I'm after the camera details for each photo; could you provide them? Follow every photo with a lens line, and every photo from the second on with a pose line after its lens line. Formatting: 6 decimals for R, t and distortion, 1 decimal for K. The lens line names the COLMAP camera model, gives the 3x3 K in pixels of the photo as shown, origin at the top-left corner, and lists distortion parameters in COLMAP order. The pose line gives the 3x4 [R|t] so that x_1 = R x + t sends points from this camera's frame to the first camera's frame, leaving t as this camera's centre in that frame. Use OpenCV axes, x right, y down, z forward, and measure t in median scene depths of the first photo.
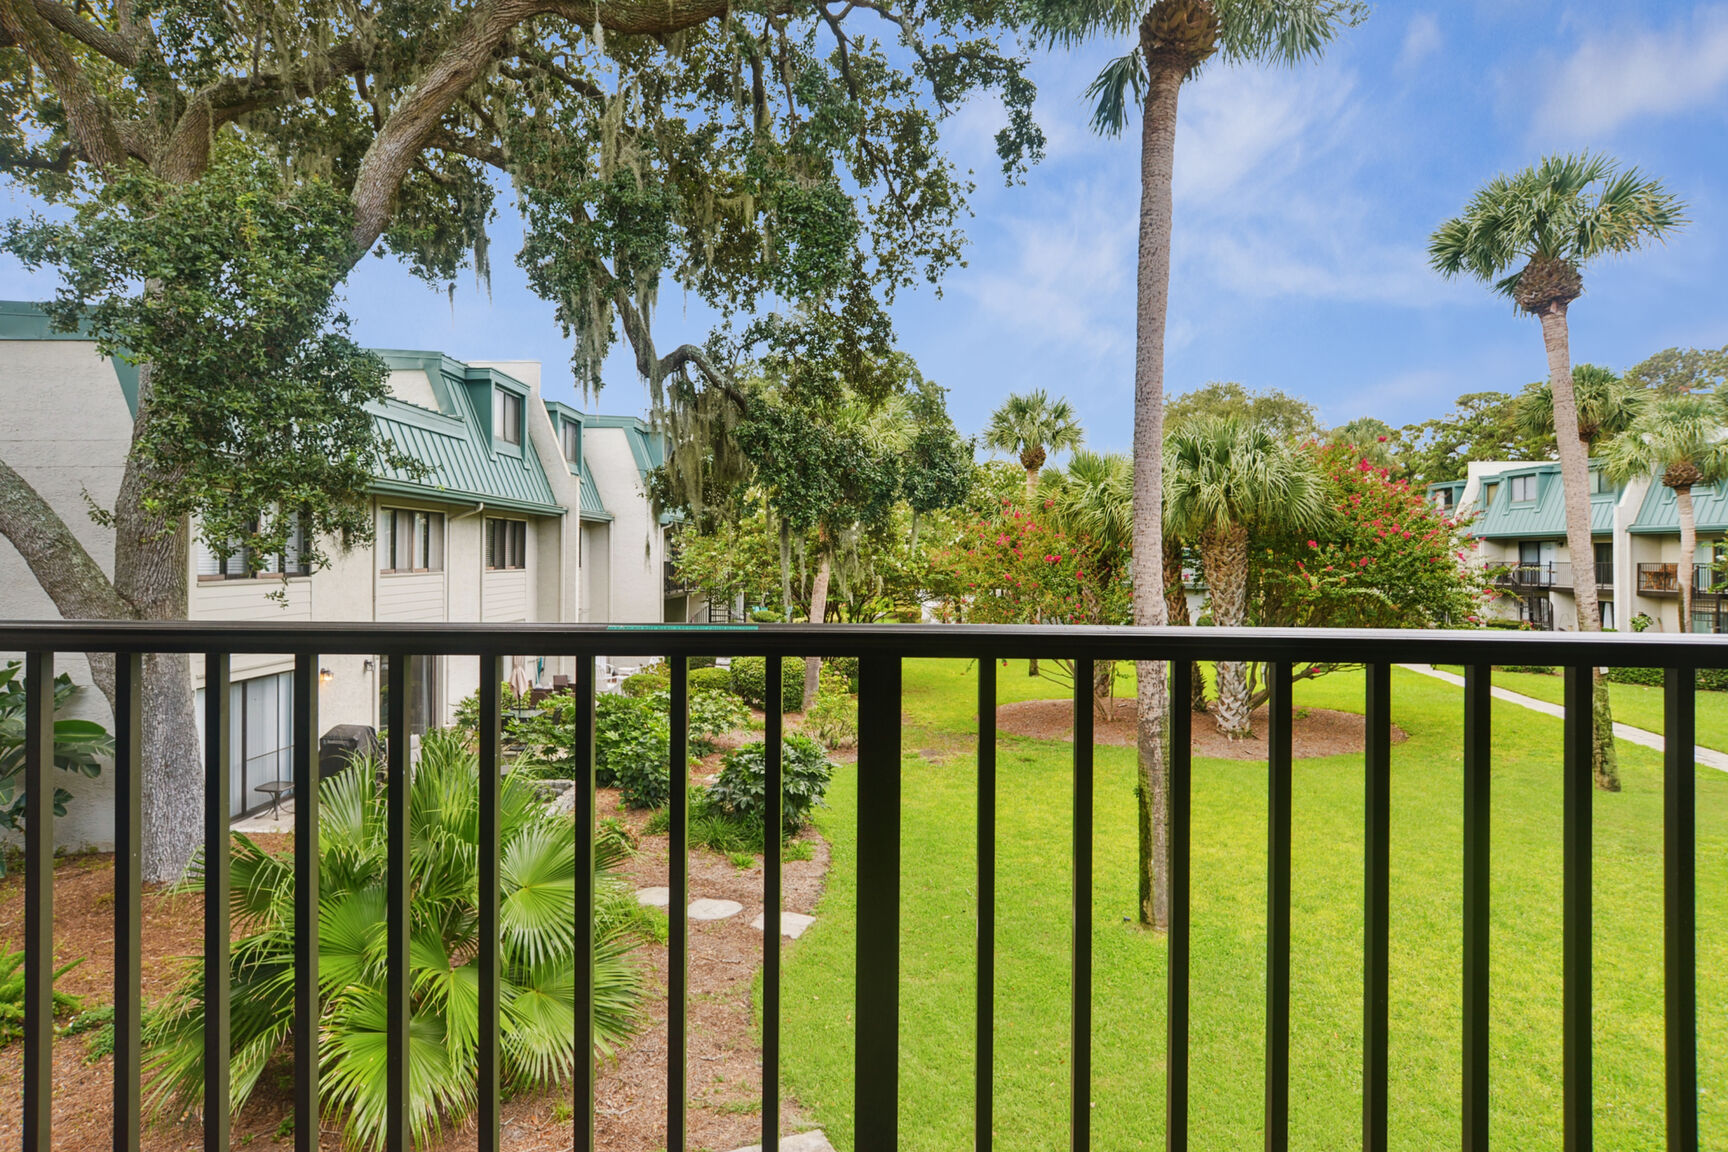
lens RADIAL K [[898.5, 0, 857.3], [0, 898.5, 551.6], [0, 0, 1]] dist [-0.003166, 0.000191]
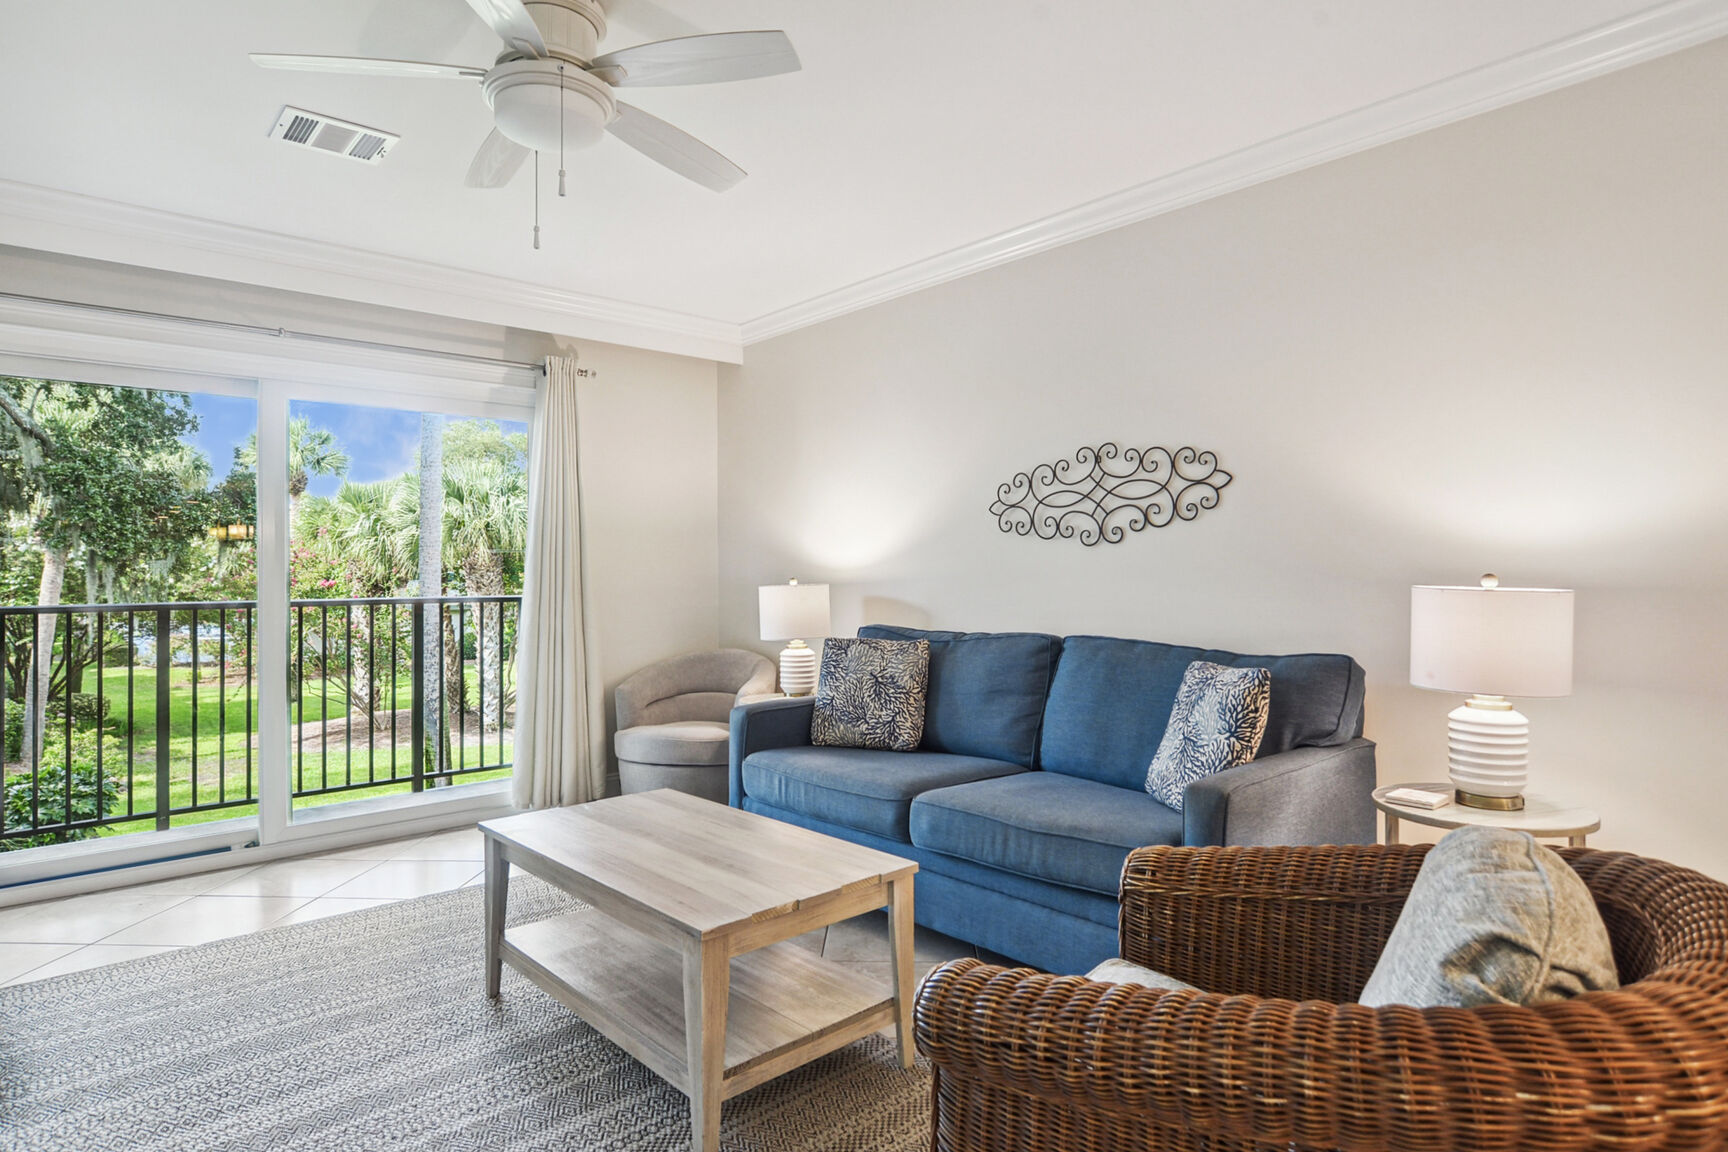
lens RADIAL K [[926.6, 0, 835.2], [0, 926.6, 548.4], [0, 0, 1]] dist [-0.027083, -0.000214]
pose [[0.729546, 0.006958, 0.683897, -0.128017], [0.011927, 0.999667, -0.022893, -0.001704], [-0.683828, 0.024858, 0.729219, -0.304184]]
